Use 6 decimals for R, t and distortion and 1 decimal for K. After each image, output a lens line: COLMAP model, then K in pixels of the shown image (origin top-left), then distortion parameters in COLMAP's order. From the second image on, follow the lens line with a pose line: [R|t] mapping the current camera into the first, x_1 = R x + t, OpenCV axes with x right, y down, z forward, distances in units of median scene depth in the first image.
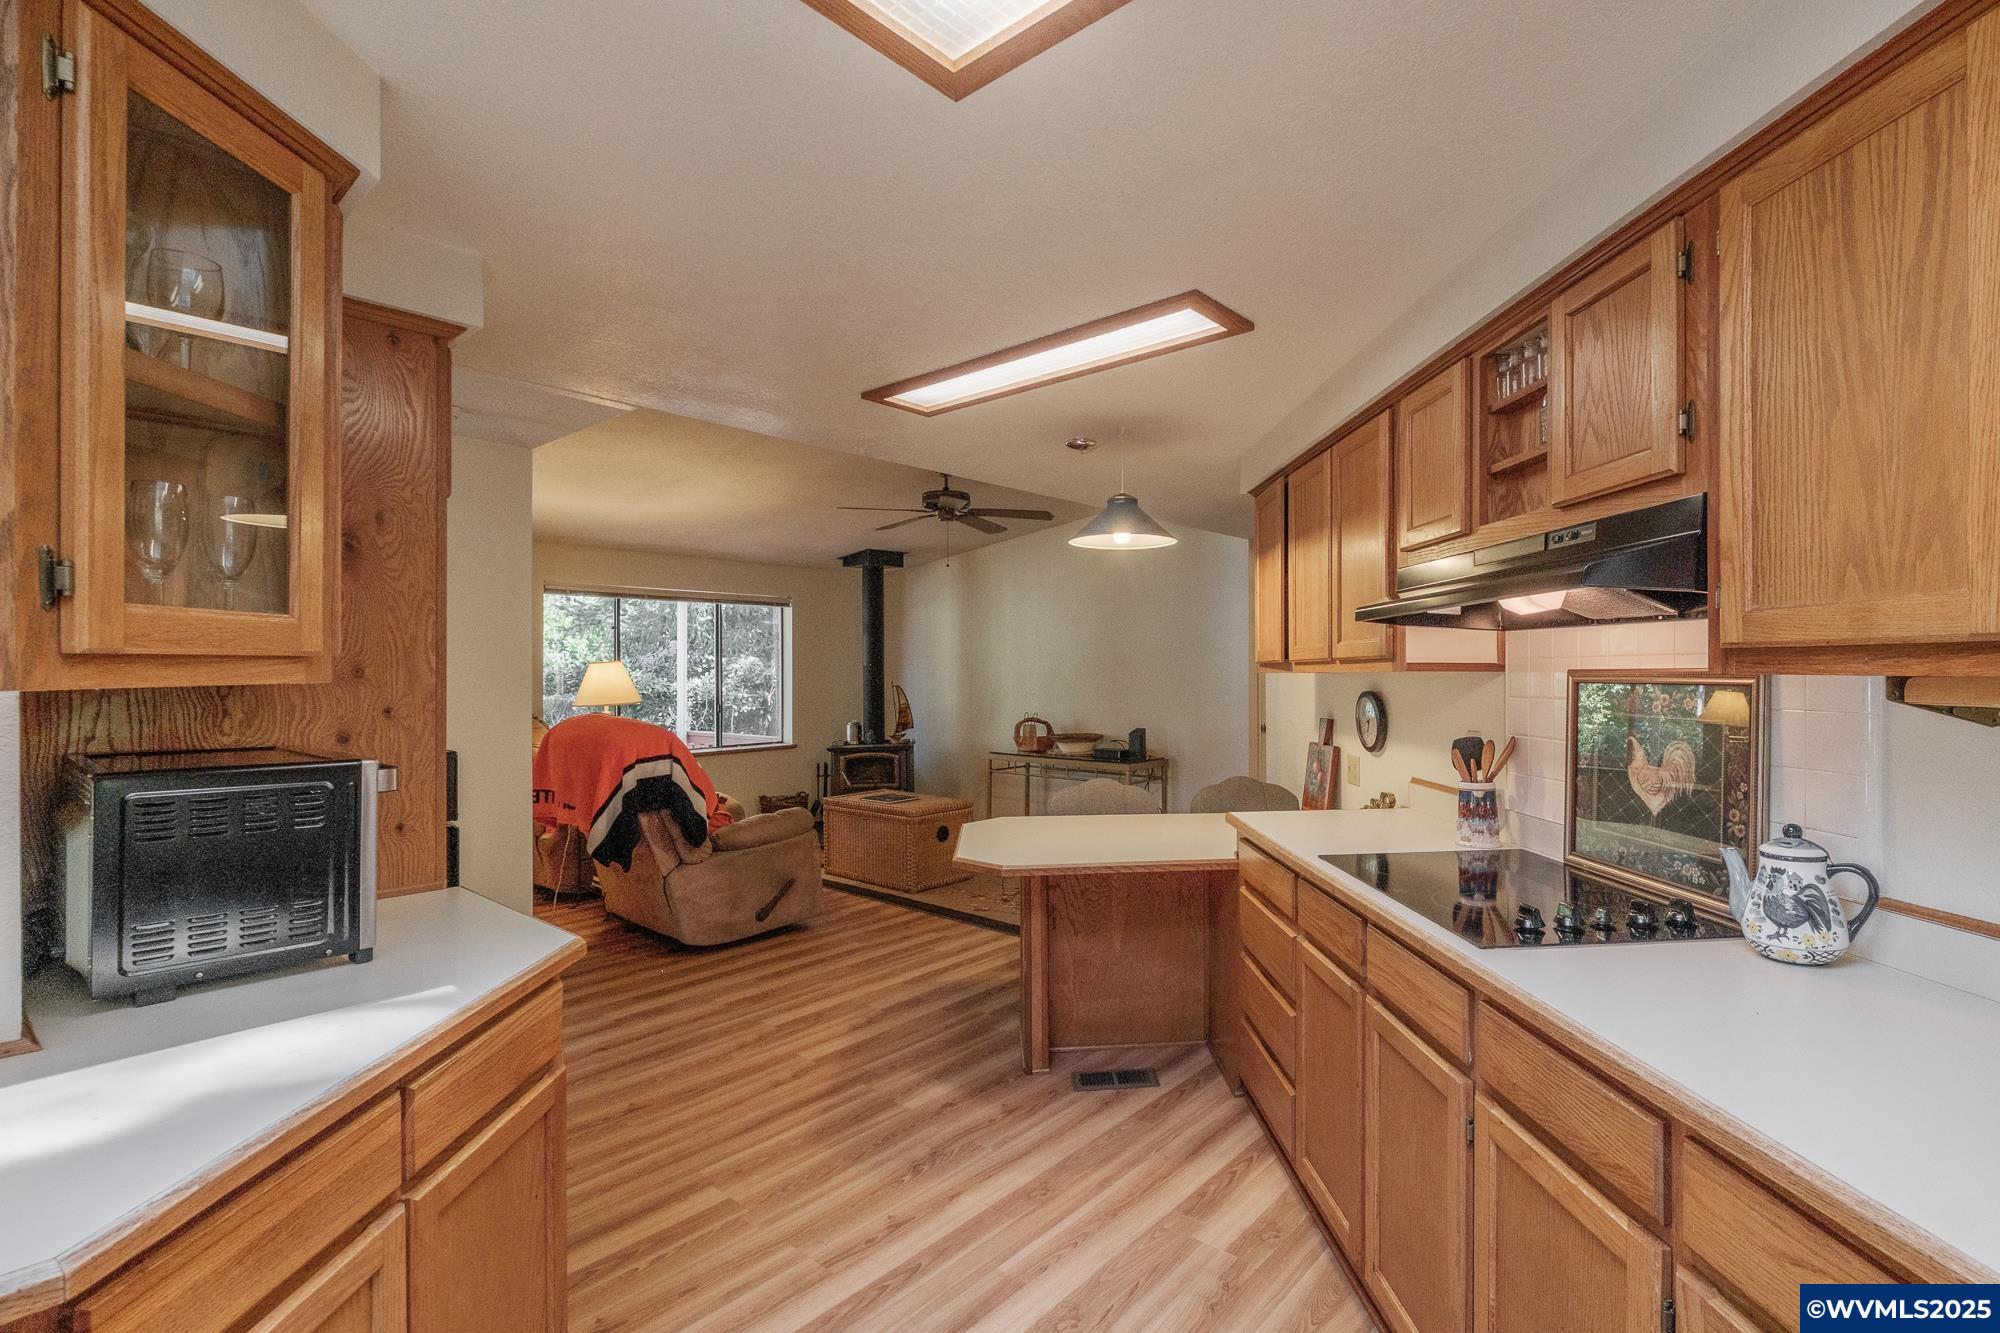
lens RADIAL K [[905.8, 0, 1120.3], [0, 905.8, 669.8], [0, 0, 1]] dist [-0.002949, -0.000777]
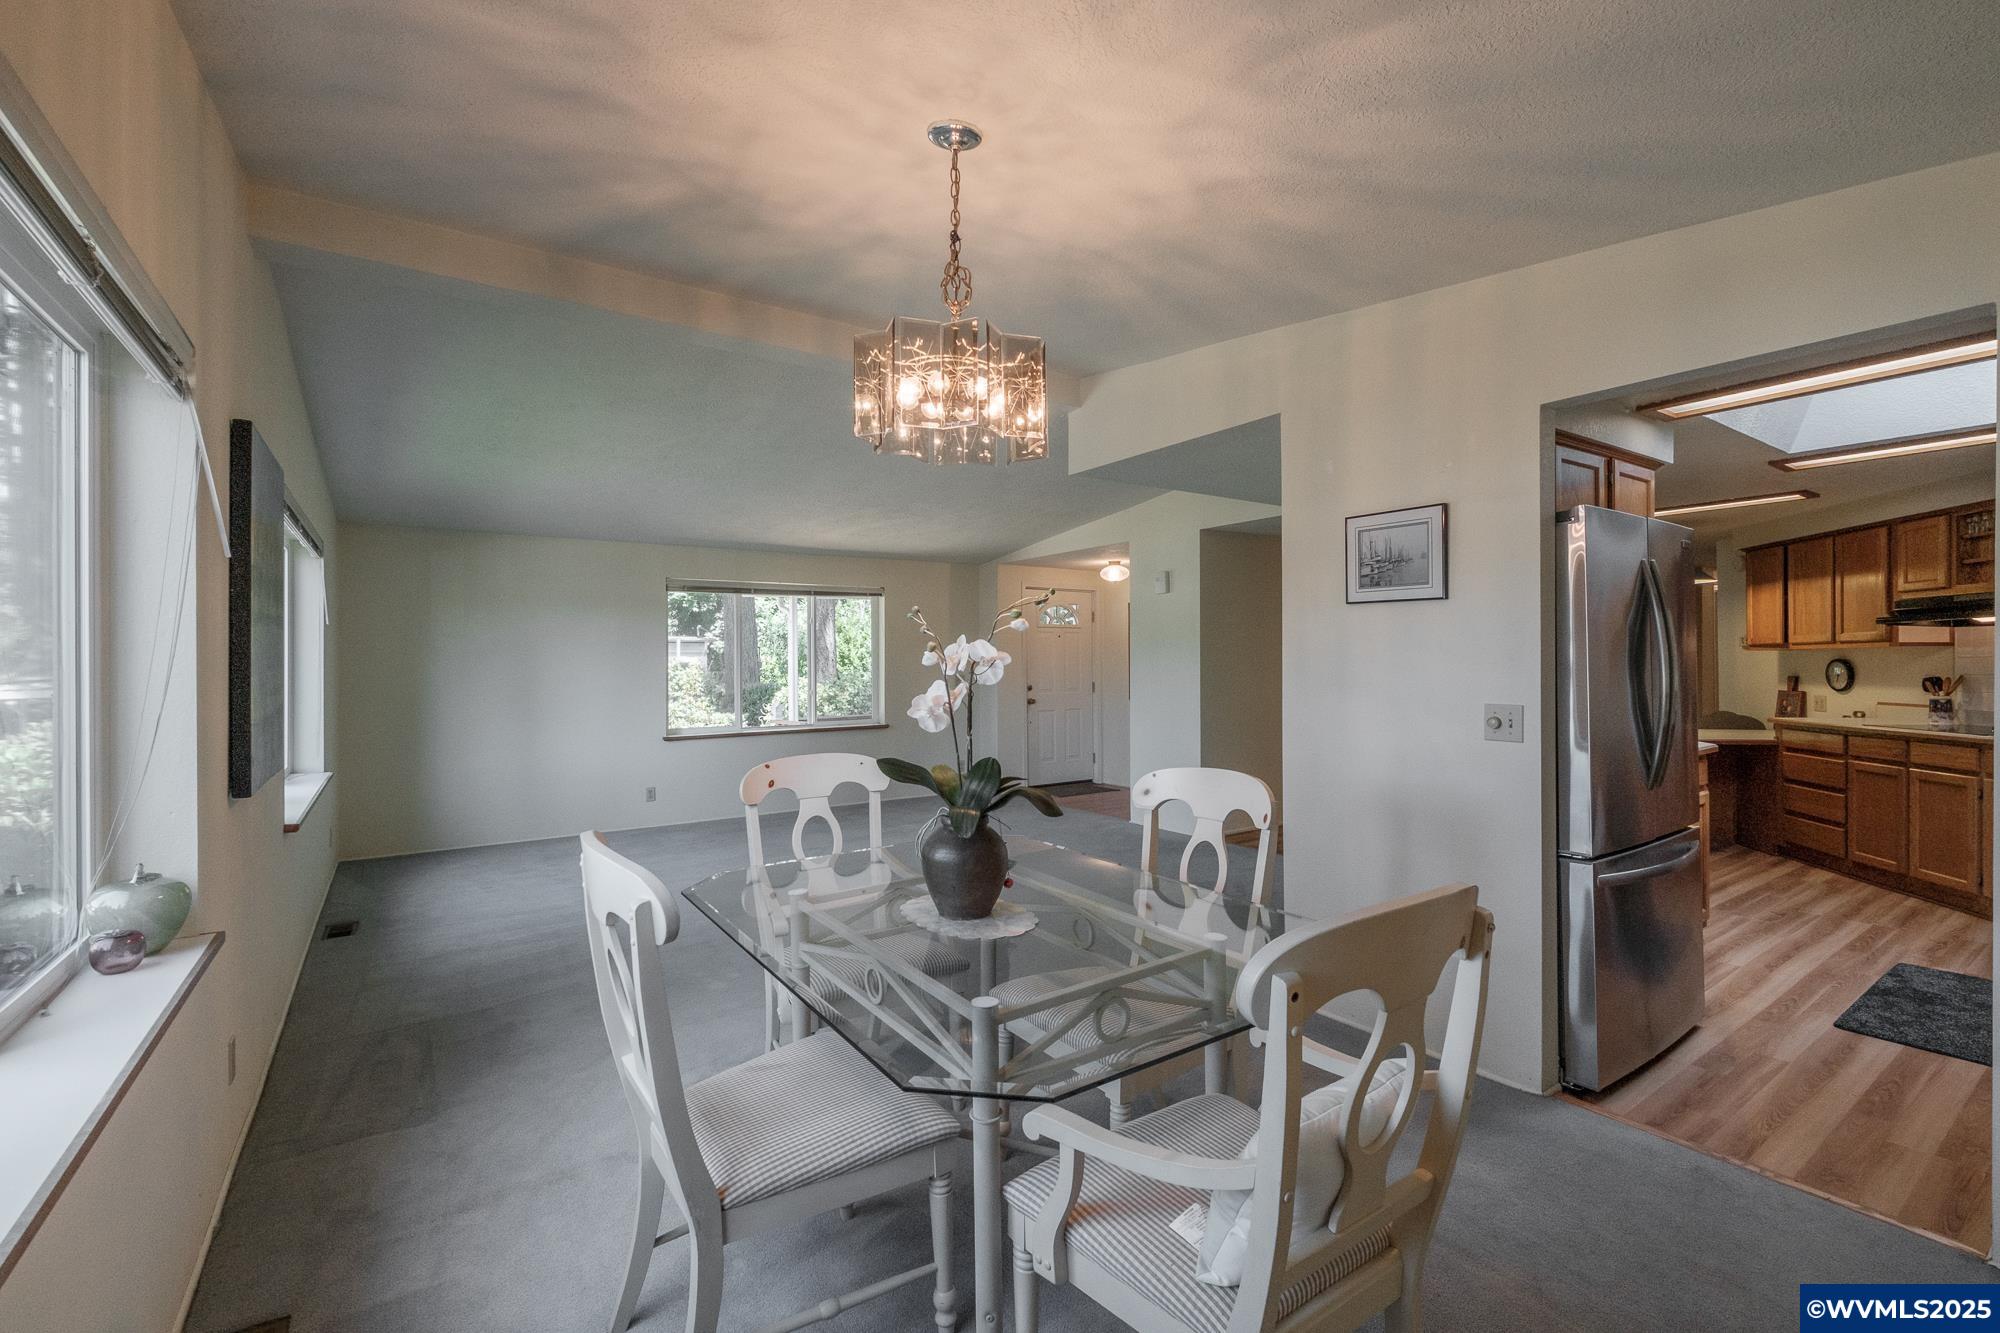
lens RADIAL K [[876.5, 0, 1020.9], [0, 876.5, 663.7], [0, 0, 1]] dist [-0.002088, -0.000604]
pose [[0.956349, -0.000862, -0.292226, -1.237806], [0.001430, 0.999997, 0.001731, 0.042721], [0.292224, -0.002074, 0.956348, -1.855891]]
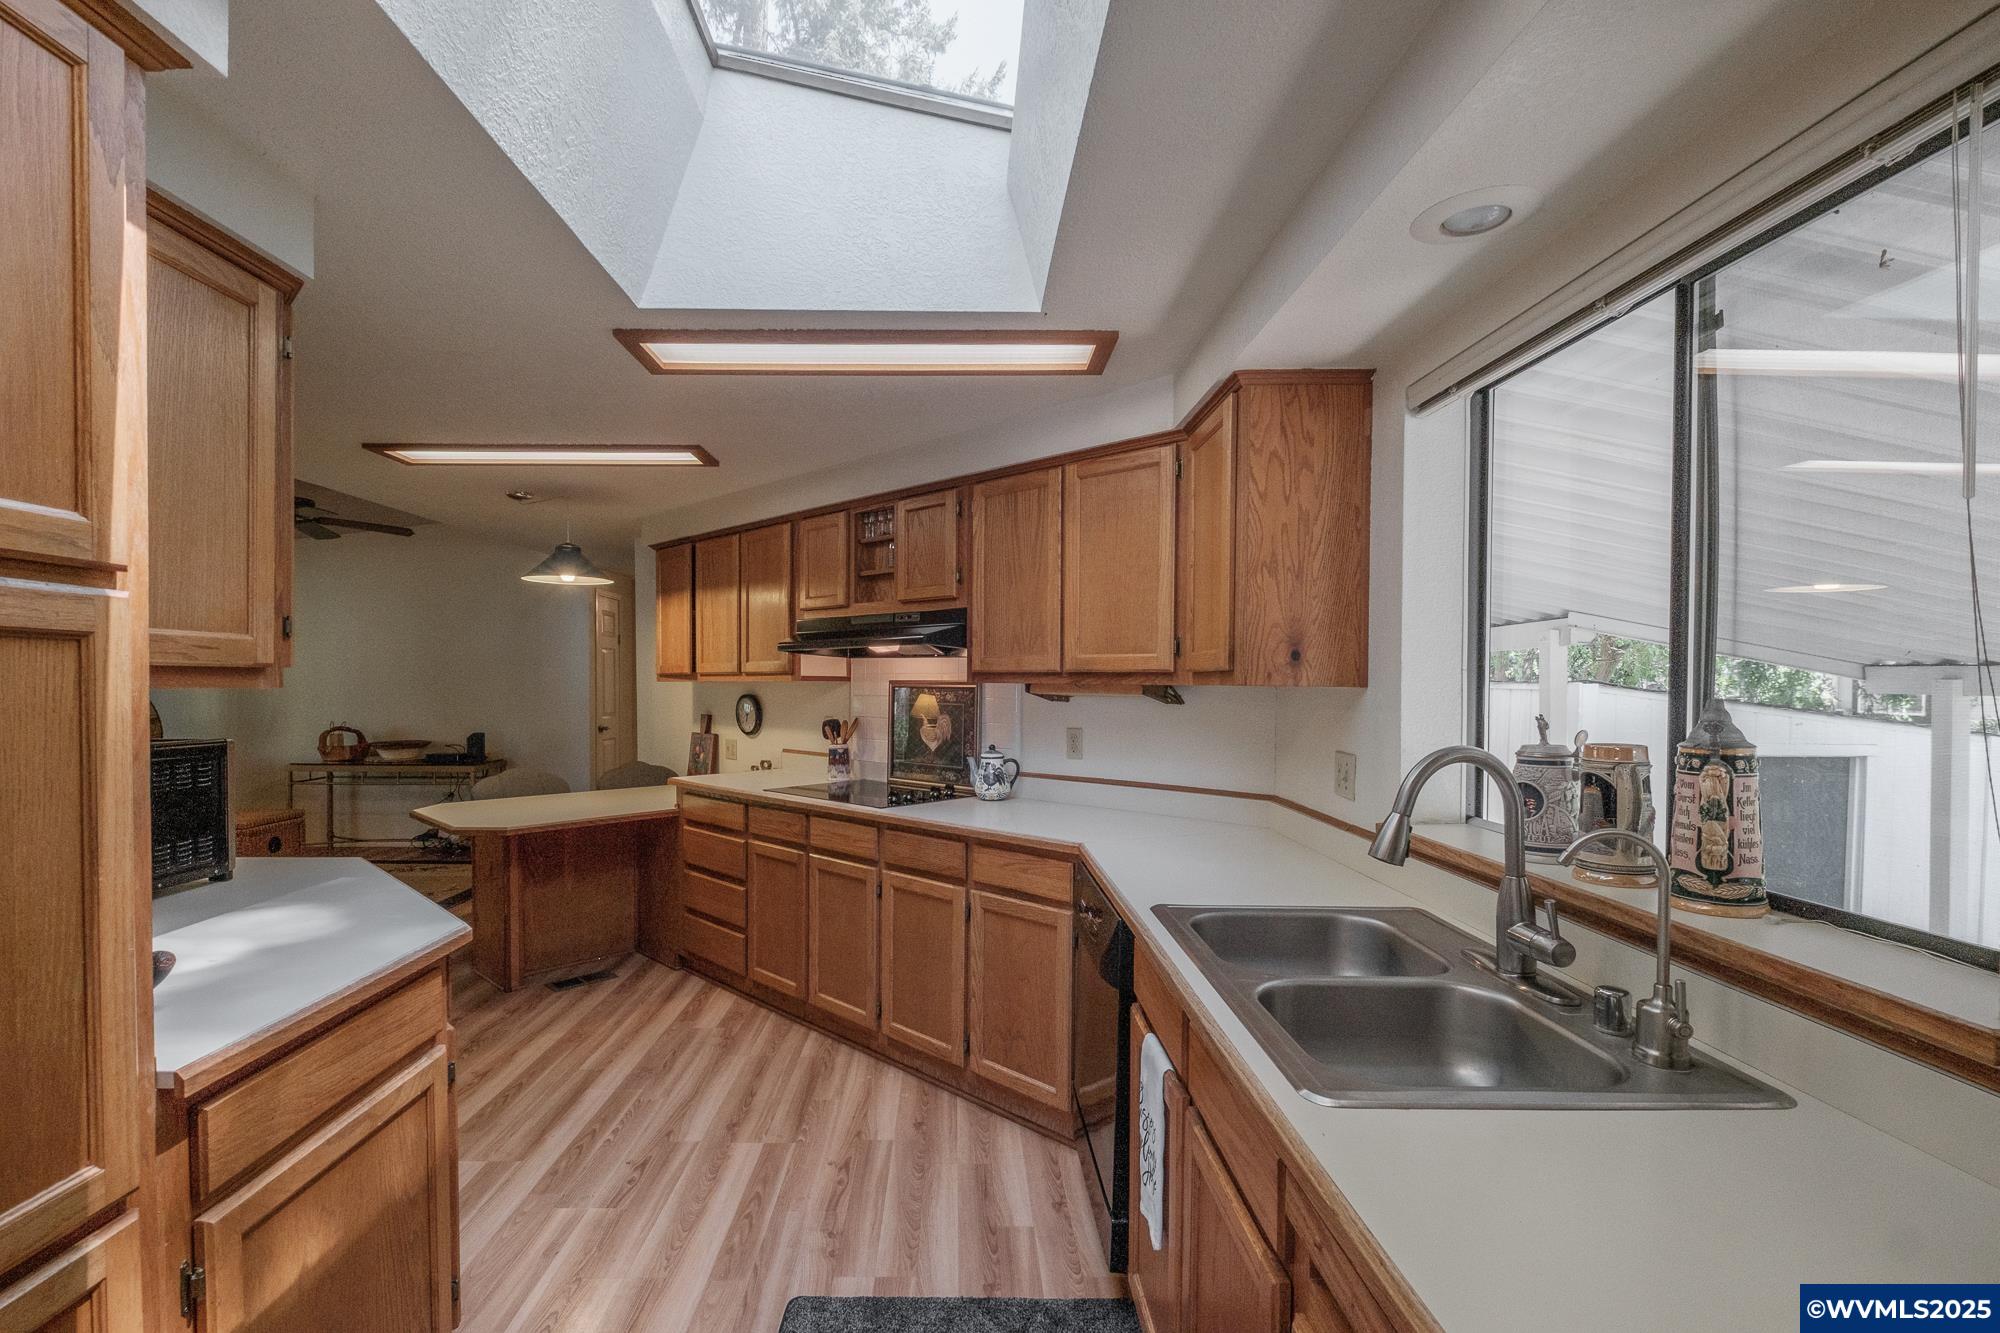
lens RADIAL K [[876.0, 0, 960.9], [0, 876.0, 694.5], [0, 0, 1]] dist [0.000558, -0.000133]
pose [[0.788456, -0.004717, 0.615073, -0.508738], [-0.005784, 0.999870, 0.015081, 0.000970], [-0.615064, -0.015448, 0.788326, -0.529763]]
